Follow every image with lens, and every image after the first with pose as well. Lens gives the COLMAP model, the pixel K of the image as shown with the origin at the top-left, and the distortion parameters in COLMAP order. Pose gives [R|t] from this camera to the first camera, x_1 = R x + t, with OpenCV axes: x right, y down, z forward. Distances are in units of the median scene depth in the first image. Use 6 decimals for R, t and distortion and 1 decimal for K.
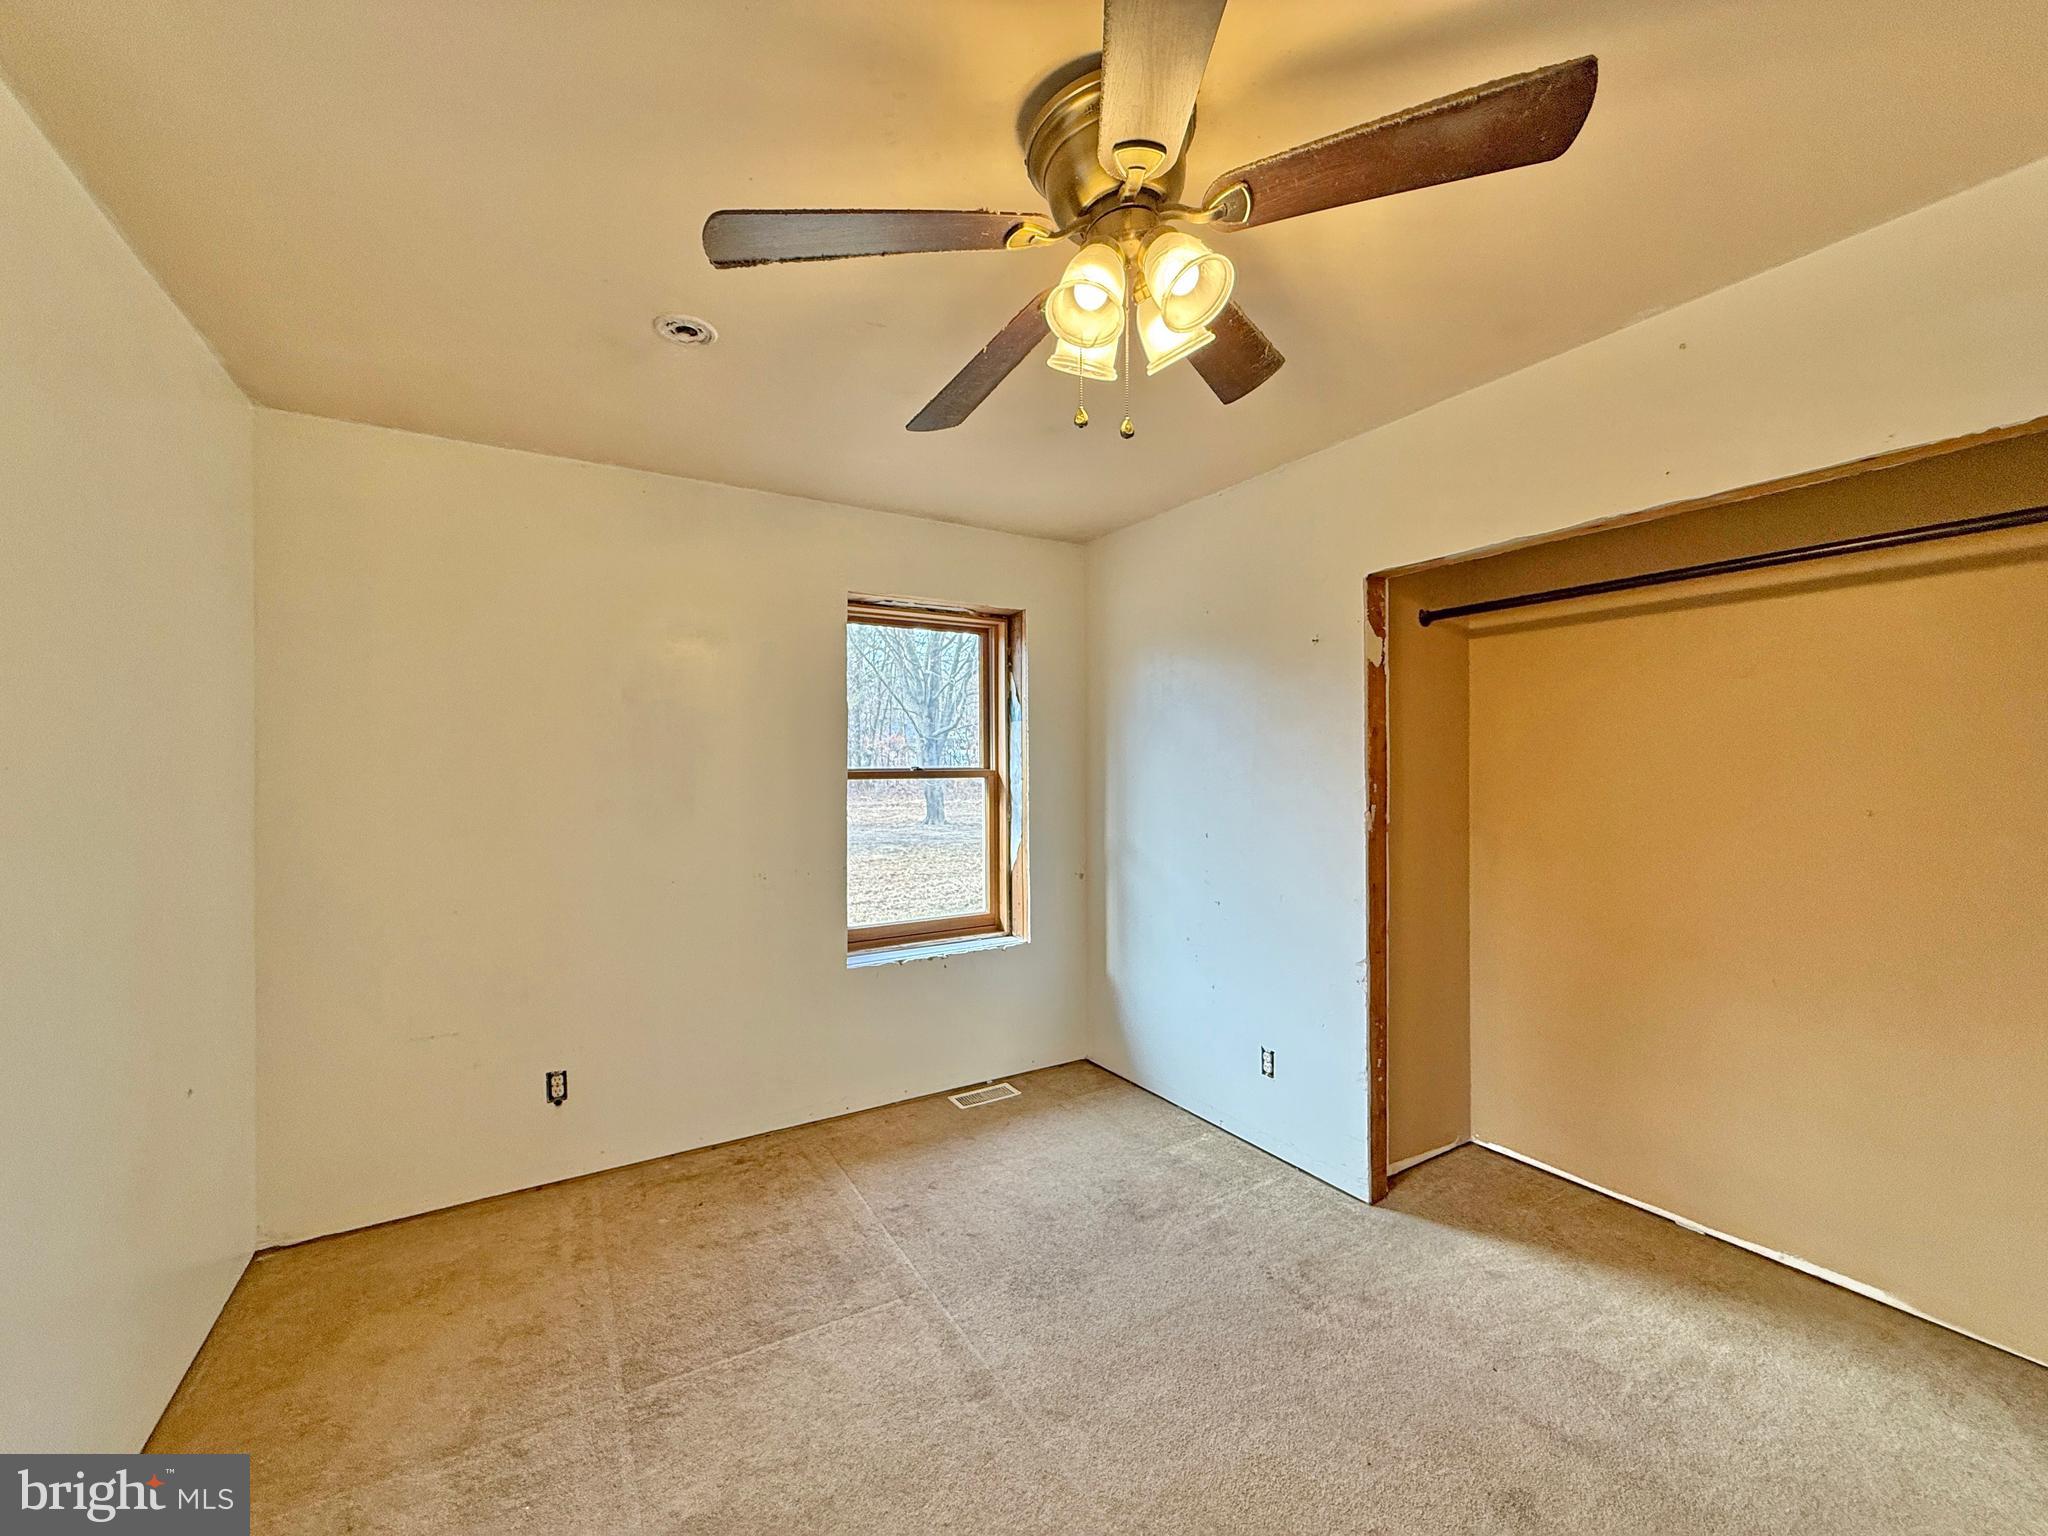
lens RADIAL K [[811.8, 0, 1030.4], [0, 811.8, 770.4], [0, 0, 1]] dist [-0.000599, 0.000034]
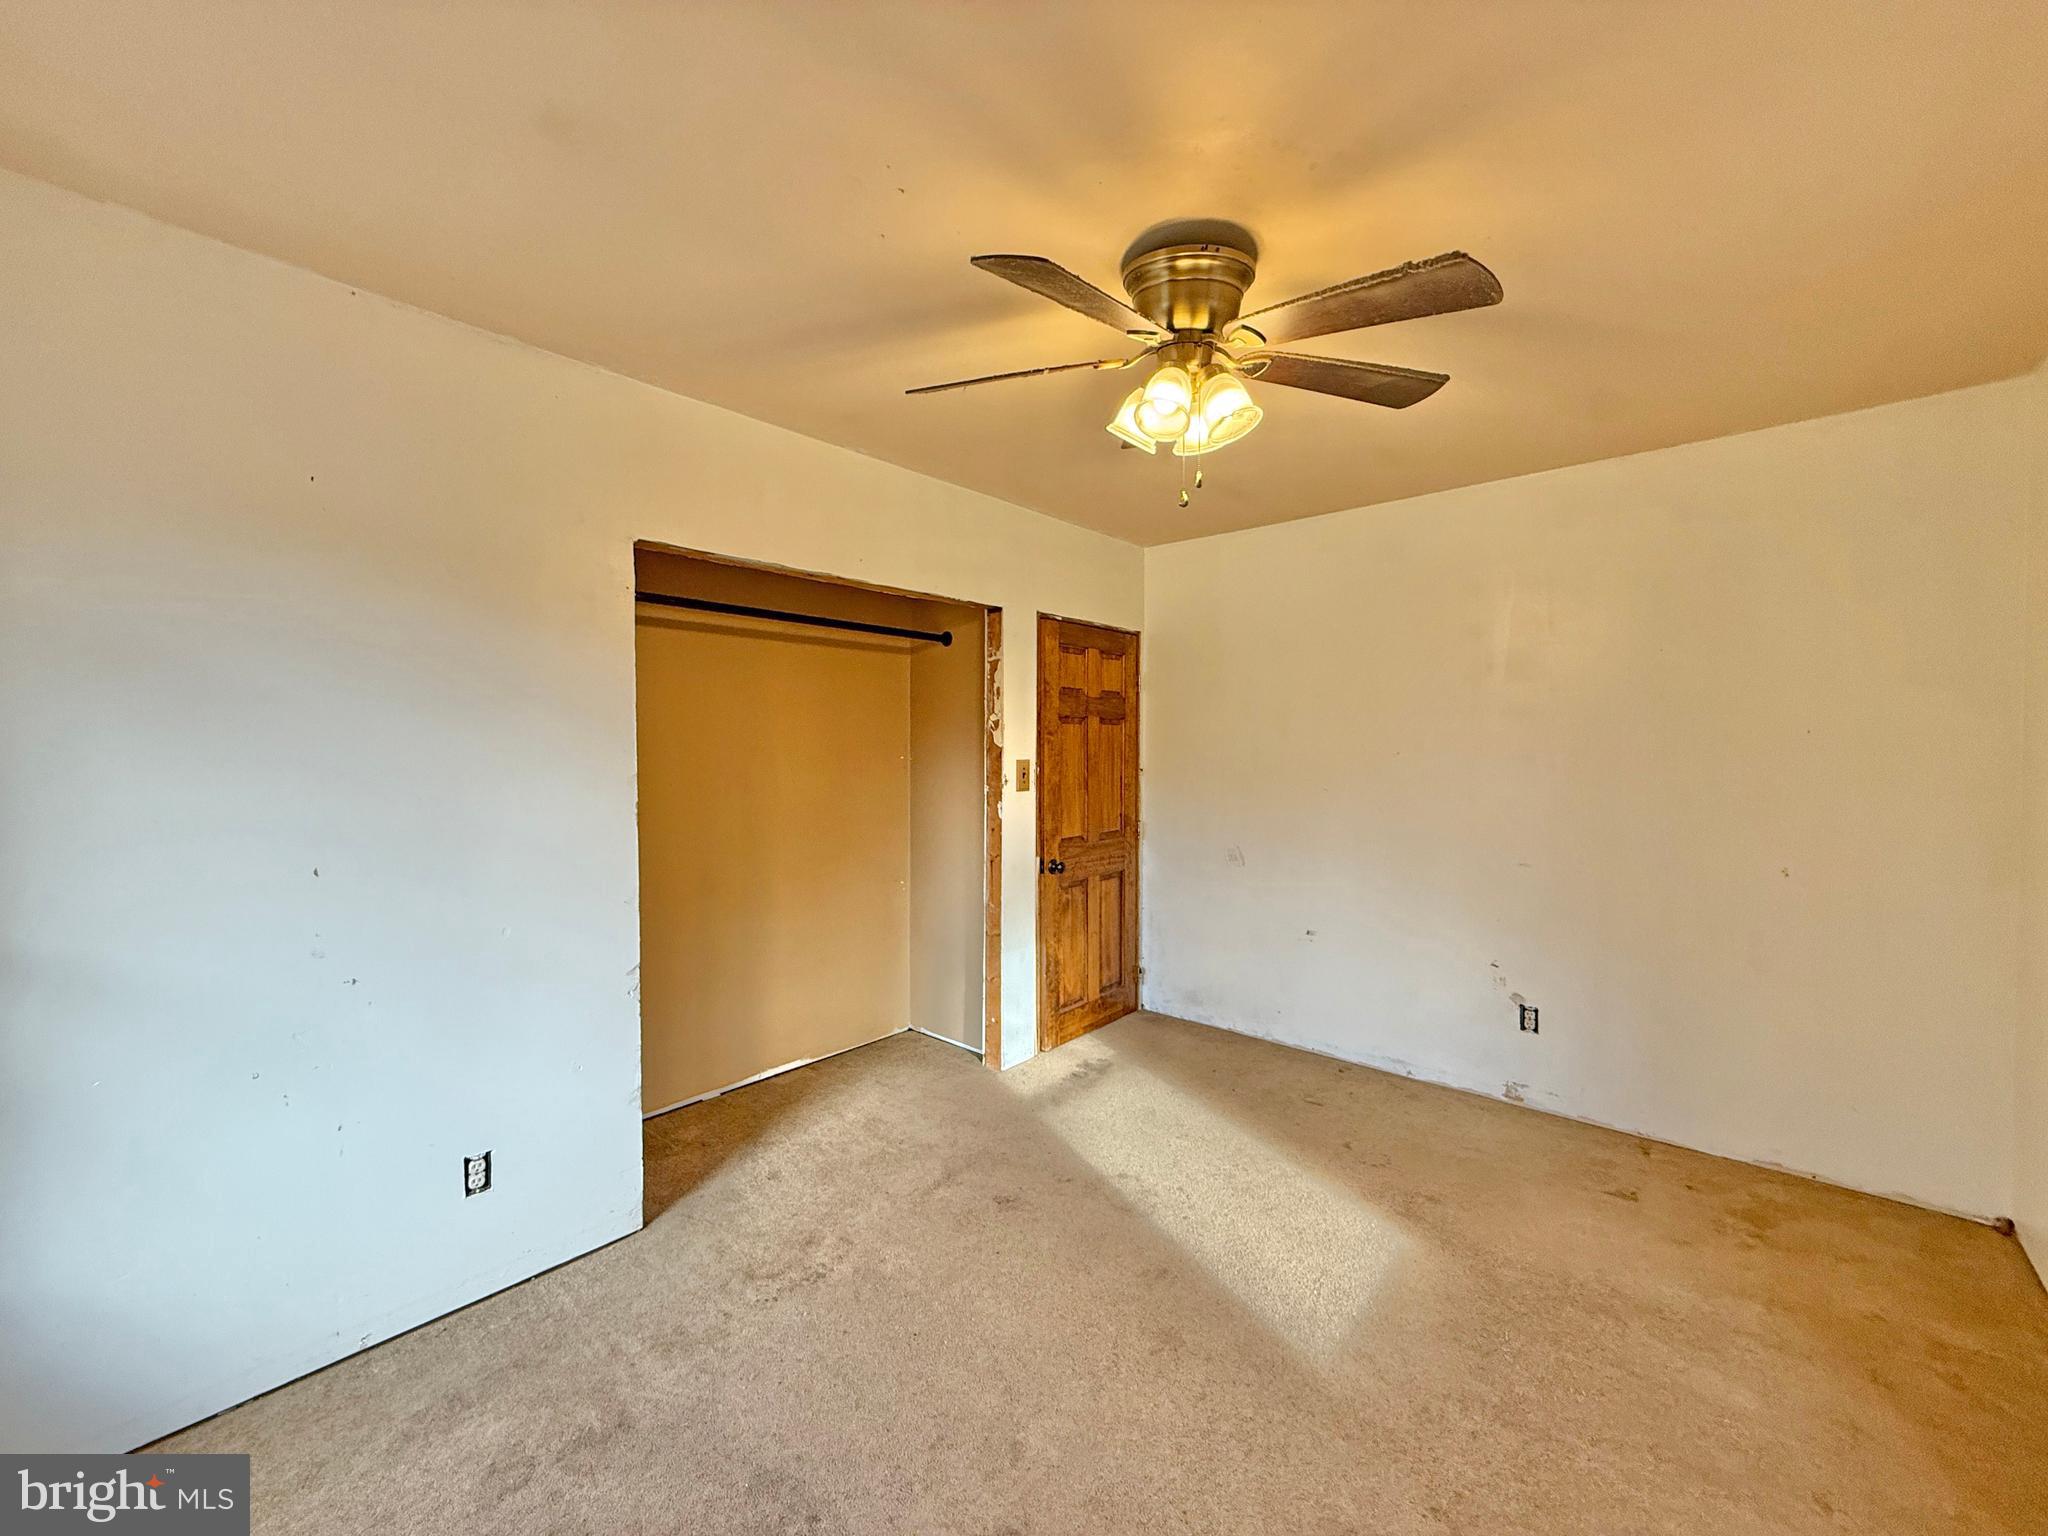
lens RADIAL K [[811.8, 0, 1012.2], [0, 811.8, 768.6], [0, 0, 1]] dist [-0.000599, 0.000034]
pose [[-0.280938, -0.015974, 0.959593, -0.663898], [0.005238, 0.999821, 0.018177, 0.000969], [-0.959712, 0.010133, -0.280804, 0.992538]]
